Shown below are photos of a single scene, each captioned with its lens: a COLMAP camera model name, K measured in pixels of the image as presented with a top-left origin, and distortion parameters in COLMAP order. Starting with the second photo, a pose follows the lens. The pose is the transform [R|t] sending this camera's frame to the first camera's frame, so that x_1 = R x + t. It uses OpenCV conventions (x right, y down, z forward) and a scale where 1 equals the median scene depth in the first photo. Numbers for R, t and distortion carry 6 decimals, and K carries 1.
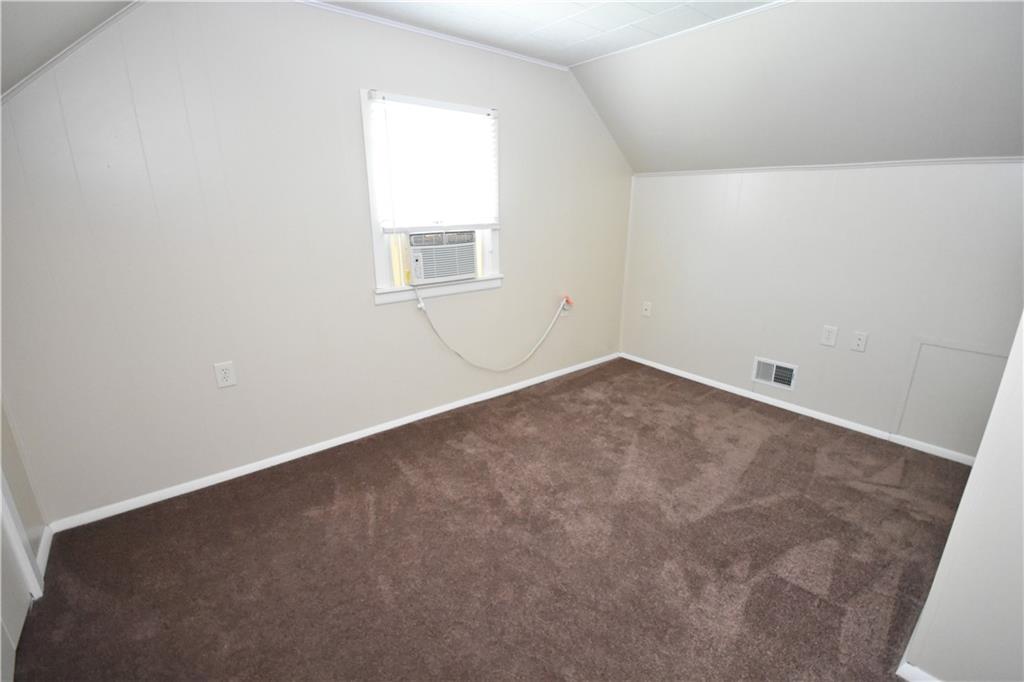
lens RADIAL K [[451.1, 0, 510.3], [0, 451.1, 341.2], [0, 0, 1]] dist [0.008896, -0.013049]
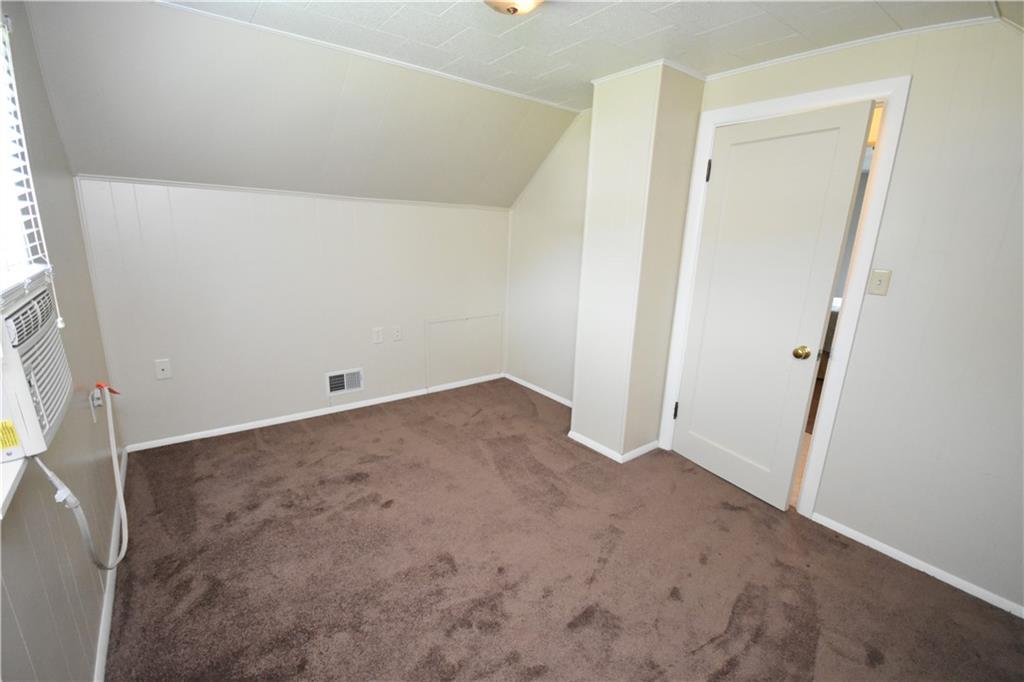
lens RADIAL K [[451.1, 0, 511.6], [0, 451.1, 343.0], [0, 0, 1]] dist [0.008896, -0.013049]
pose [[0.034573, -0.238849, 0.970441, -0.454617], [0.252635, 0.941574, 0.222744, -0.163576], [-0.966944, 0.237466, 0.092895, 0.502267]]
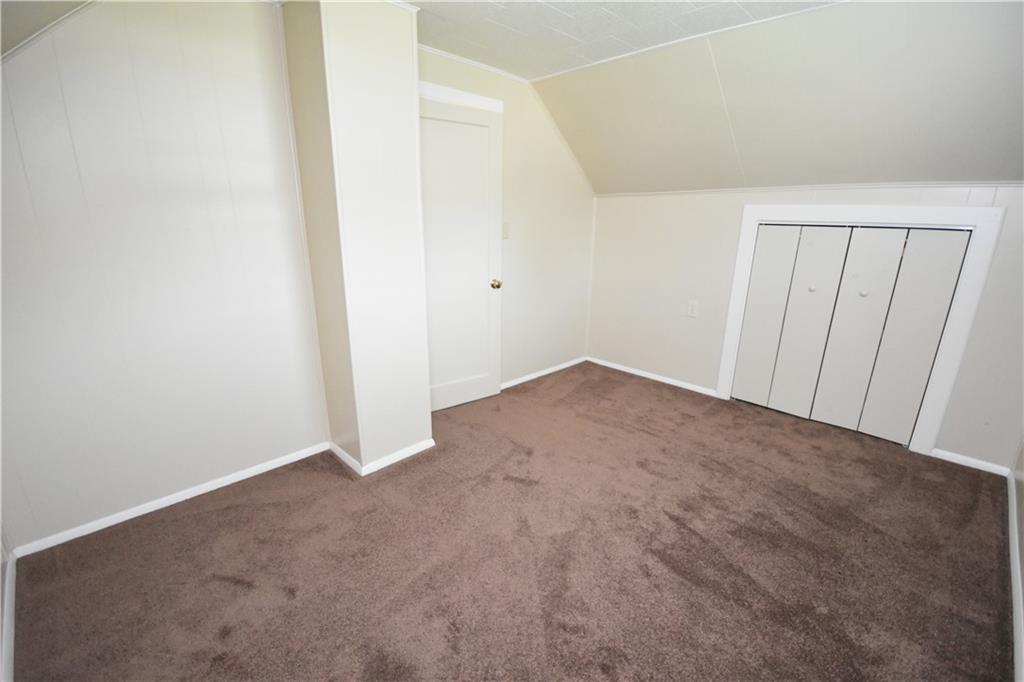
lens RADIAL K [[451.1, 0, 512.0], [0, 451.1, 343.5], [0, 0, 1]] dist [0.008896, -0.013049]
pose [[-0.997218, 0.028072, -0.069059, 0.278388], [-0.014846, 0.833046, 0.553005, -0.334114], [0.073054, 0.552492, -0.830311, 1.062658]]
